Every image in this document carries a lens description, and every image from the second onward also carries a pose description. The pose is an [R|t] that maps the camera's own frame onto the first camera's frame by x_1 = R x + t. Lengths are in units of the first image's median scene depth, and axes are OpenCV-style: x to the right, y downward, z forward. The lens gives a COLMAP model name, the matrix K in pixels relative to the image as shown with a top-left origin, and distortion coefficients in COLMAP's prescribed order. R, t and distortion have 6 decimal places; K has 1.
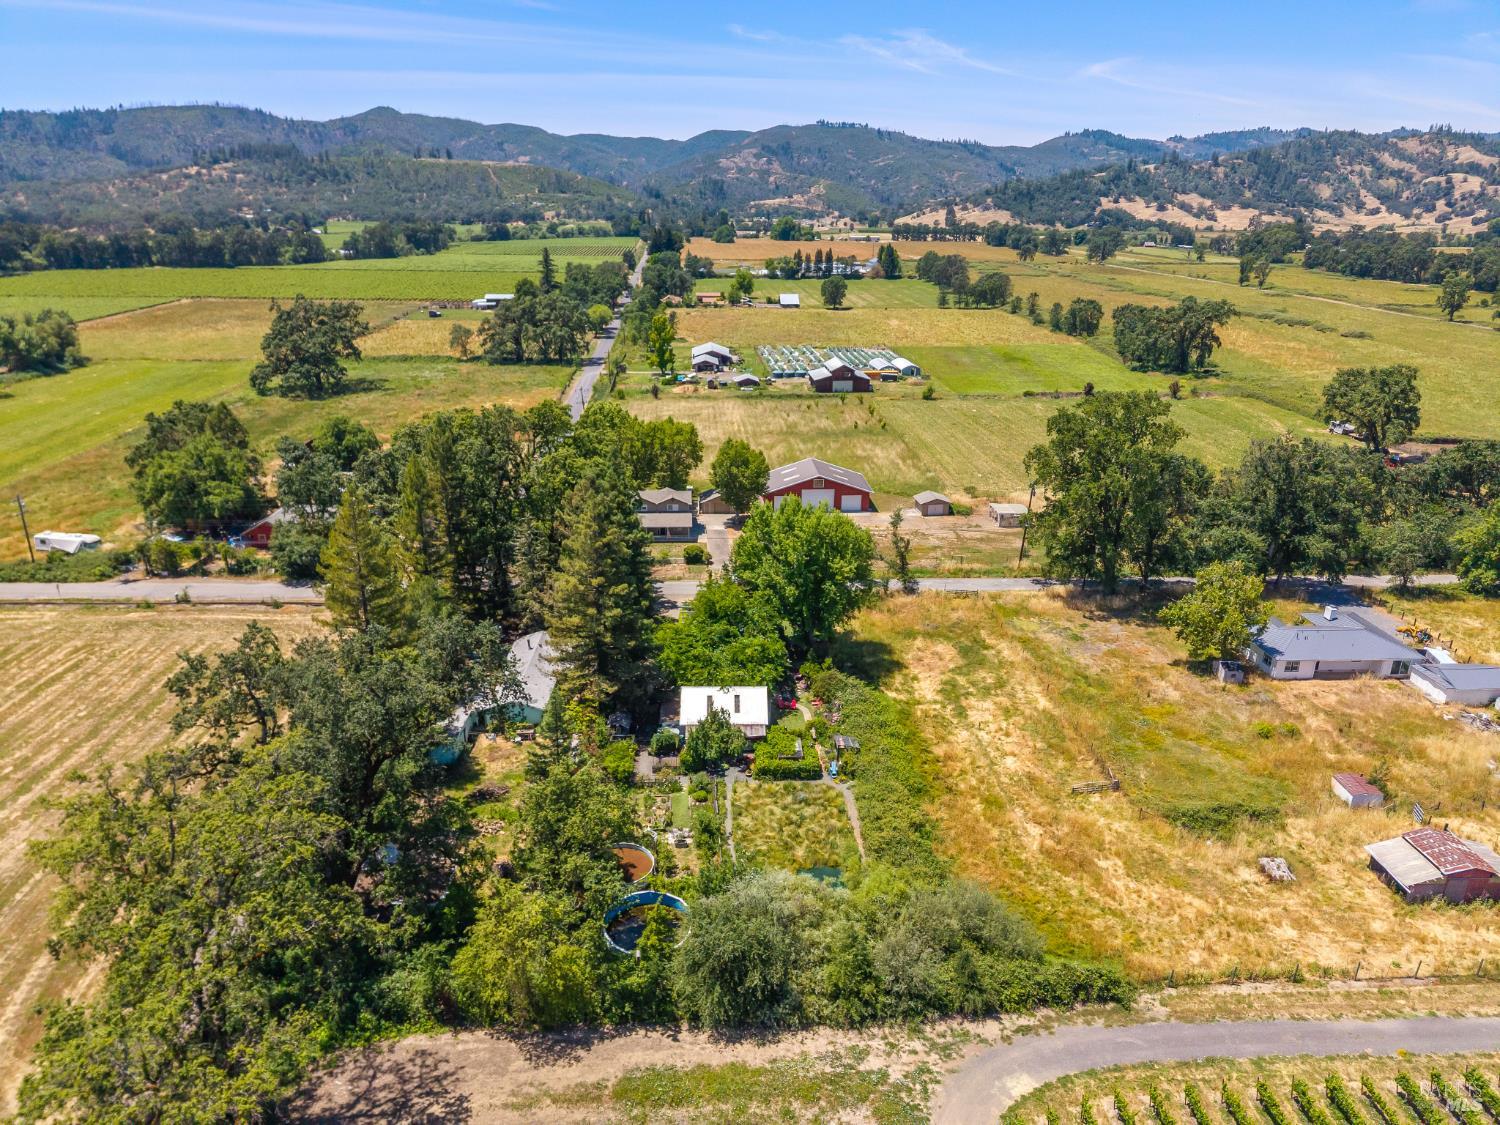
lens RADIAL K [[1004.0, 0, 746.5], [0, 1004.0, 558.9], [0, 0, 1]] dist [0.027467, -0.028112]
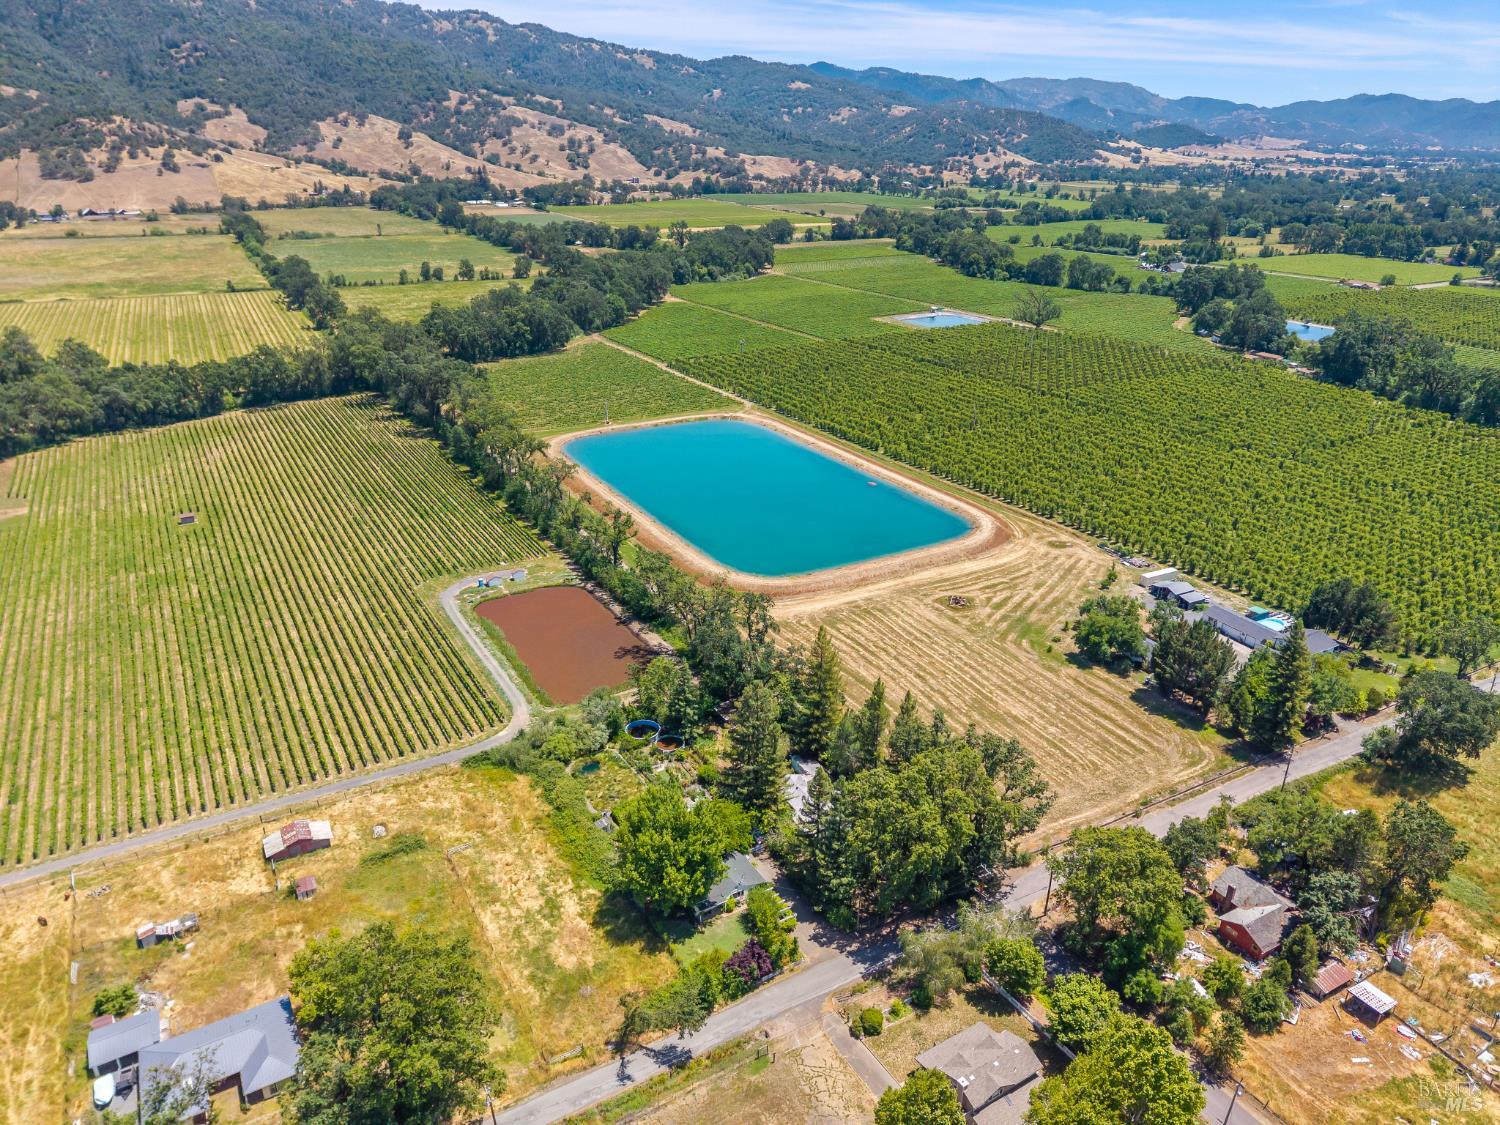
lens RADIAL K [[1004.0, 0, 753.1], [0, 1004.0, 562.7], [0, 0, 1]] dist [0.027467, -0.028112]
pose [[-0.886883, 0.166853, -0.430811, 0.189578], [-0.171282, 0.747298, 0.642035, -0.459612], [0.429070, 0.643200, -0.634187, 0.672222]]
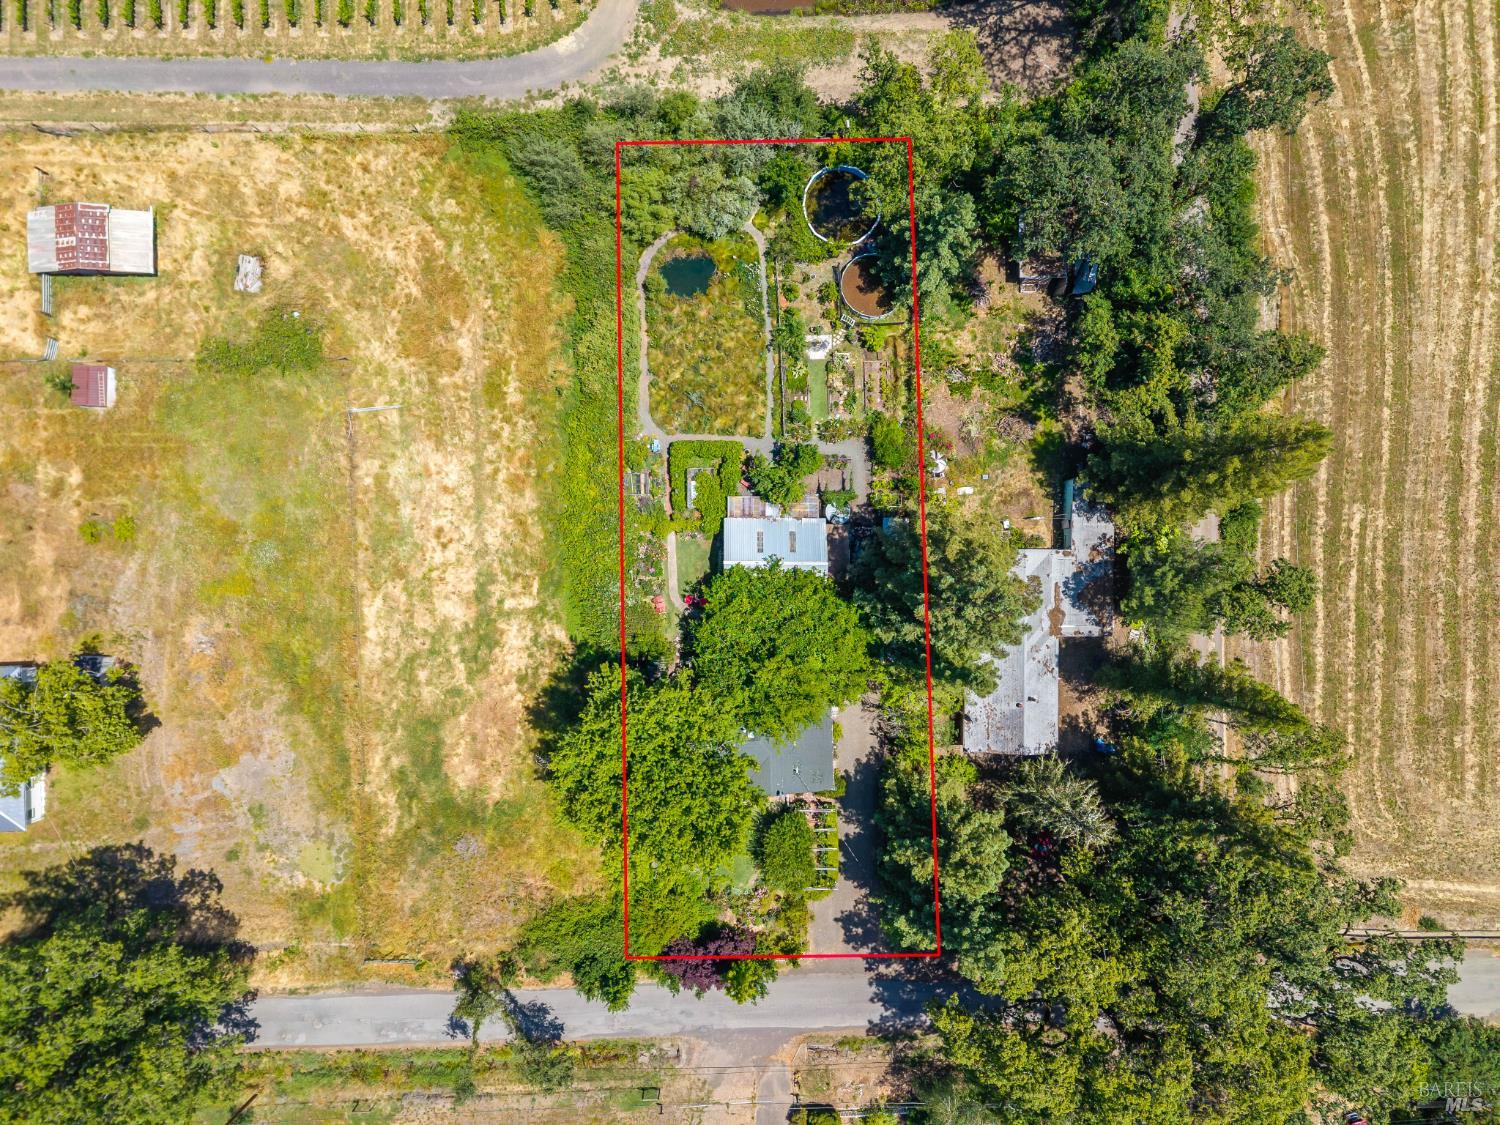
lens RADIAL K [[1004.0, 0, 753.9], [0, 1004.0, 551.9], [0, 0, 1]] dist [0.027467, -0.028112]
pose [[-0.998580, -0.029842, -0.044122, 0.011725], [-0.031145, -0.344866, 0.938135, -0.232970], [-0.043212, 0.938177, 0.343447, 0.261315]]
